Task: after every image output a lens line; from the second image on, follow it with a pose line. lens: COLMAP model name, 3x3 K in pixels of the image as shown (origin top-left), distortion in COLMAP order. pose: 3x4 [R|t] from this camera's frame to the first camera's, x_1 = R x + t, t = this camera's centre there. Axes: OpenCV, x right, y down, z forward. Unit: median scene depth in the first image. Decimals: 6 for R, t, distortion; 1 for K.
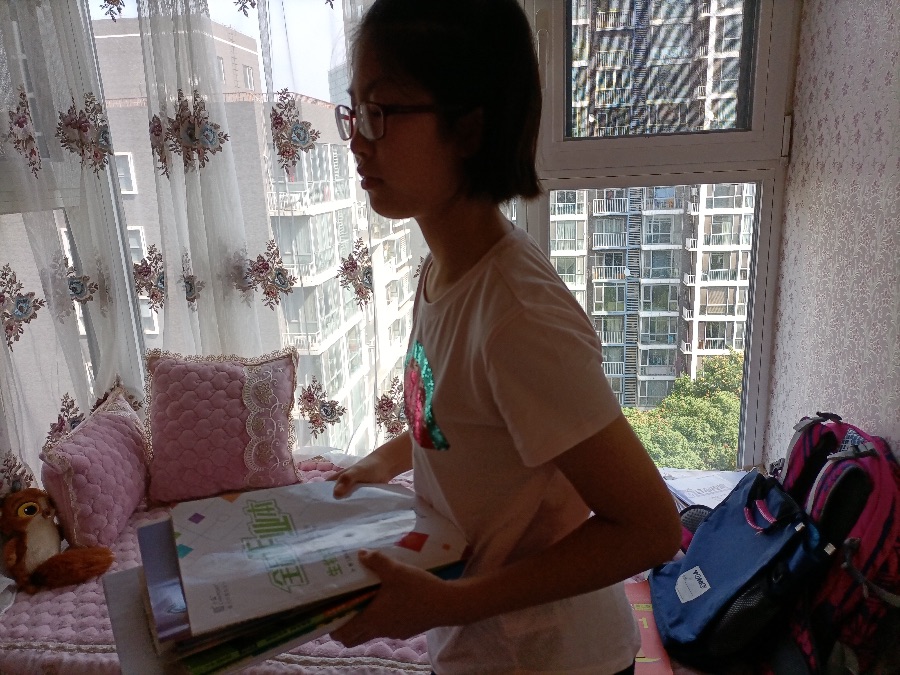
lens RADIAL K [[662.8, 0, 450.0], [0, 662.8, 337.5], [0, 0, 1]] dist [-0.001703, -0.007269]
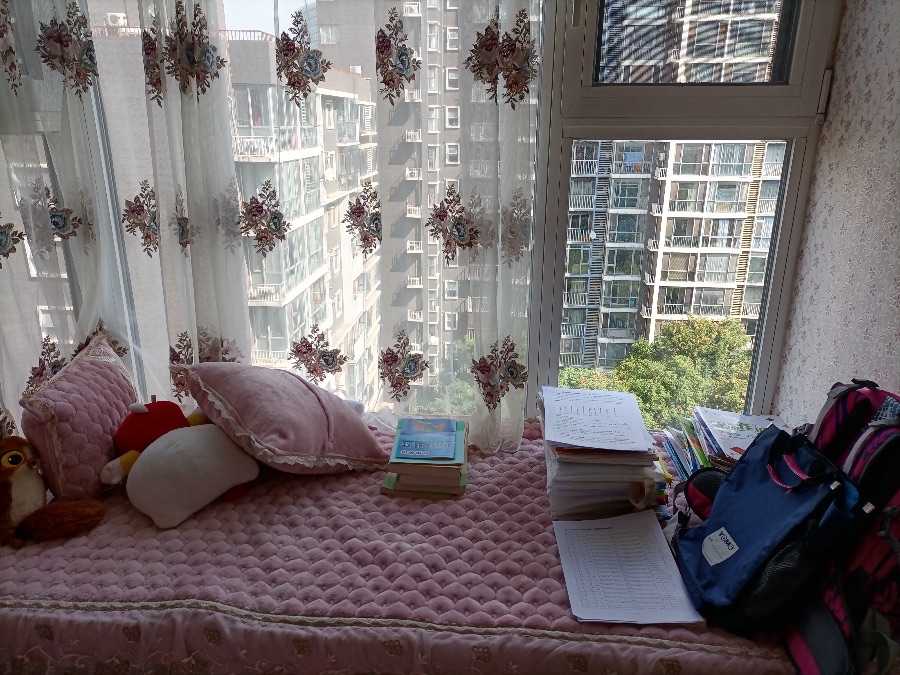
lens RADIAL K [[659.2, 0, 449.1], [0, 659.2, 341.2], [0, 0, 1]] dist [0.005655, 0.005063]
pose [[0.997870, 0.031121, 0.057337, -0.066901], [-0.035096, 0.996952, 0.069680, 0.006832], [-0.054994, -0.071544, 0.995920, 0.040993]]
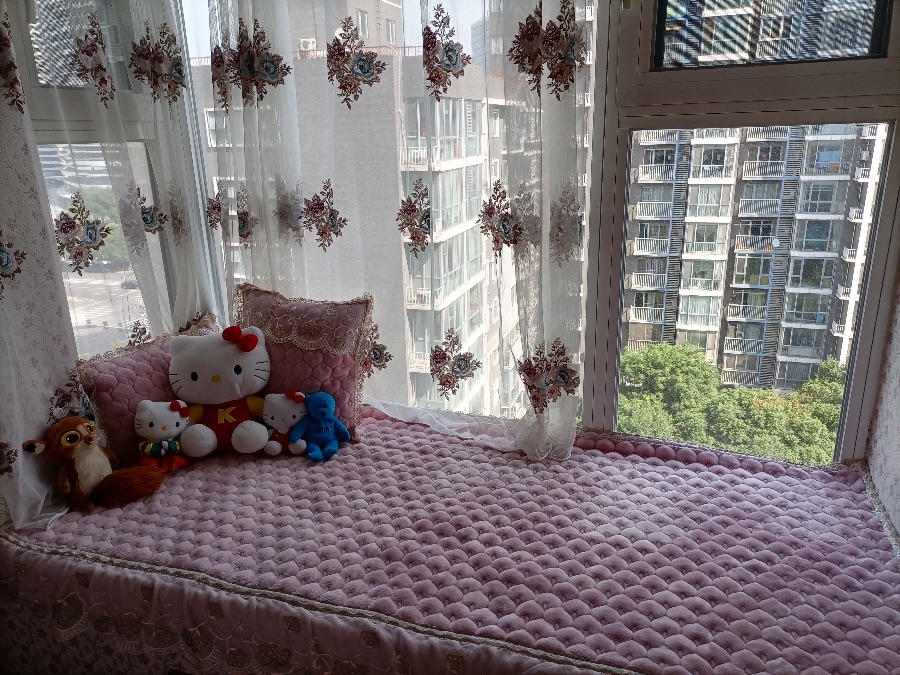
lens RADIAL K [[663.2, 0, 450.0], [0, 663.2, 337.5], [0, 0, 1]] dist [0.007626, -0.000106]
pose [[0.980097, 0.071765, -0.185095, 0.092159], [-0.060820, 0.996085, 0.064158, 0.012186], [0.188975, -0.051623, 0.980624, 0.061195]]
